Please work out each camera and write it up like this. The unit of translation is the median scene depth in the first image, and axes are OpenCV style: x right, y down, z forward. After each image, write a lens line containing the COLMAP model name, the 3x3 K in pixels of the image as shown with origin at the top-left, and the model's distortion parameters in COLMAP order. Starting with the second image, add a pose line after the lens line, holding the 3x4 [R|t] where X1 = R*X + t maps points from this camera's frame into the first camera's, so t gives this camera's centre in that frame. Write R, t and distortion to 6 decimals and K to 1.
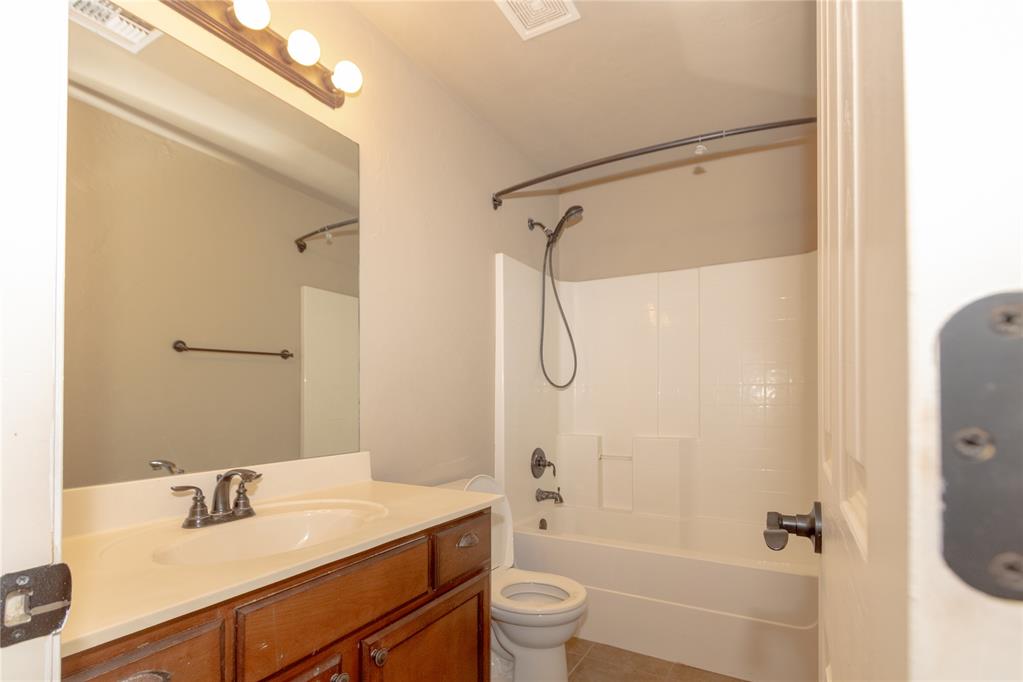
lens RADIAL K [[483.5, 0, 513.2], [0, 483.5, 395.5], [0, 0, 1]] dist [0.000801, 0.000028]
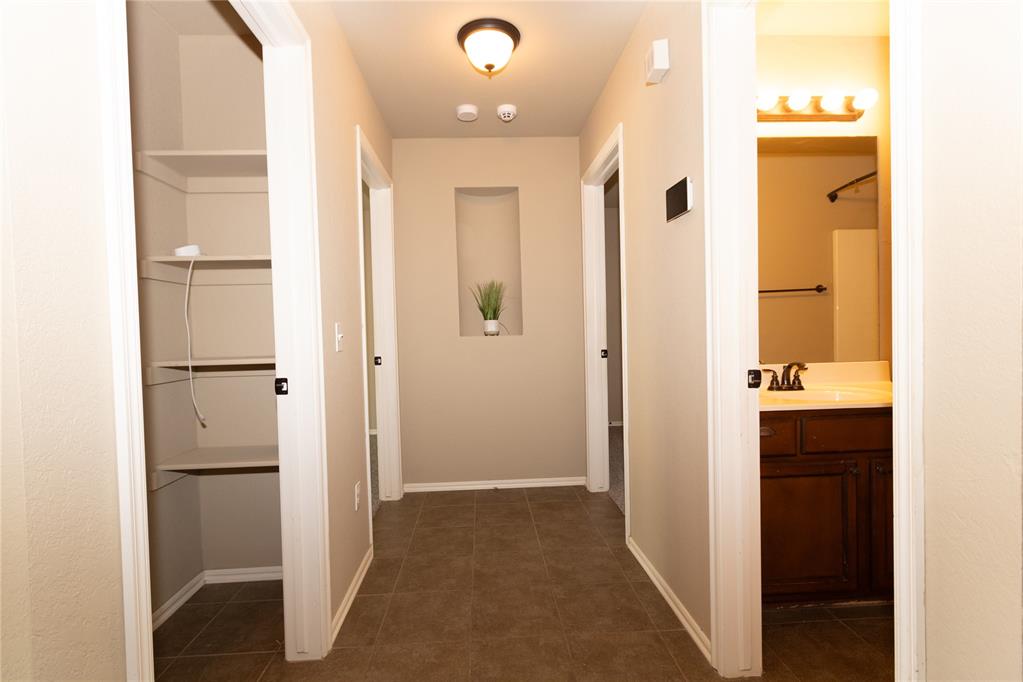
lens RADIAL K [[492.7, 0, 511.5], [0, 492.7, 341.0], [0, 0, 1]] dist [-0.000079, 0.000076]
pose [[0.544588, 0.008485, -0.838661, 0.395552], [0.024779, 0.999350, 0.026201, -0.003826], [0.838338, -0.035049, 0.544024, -0.881190]]
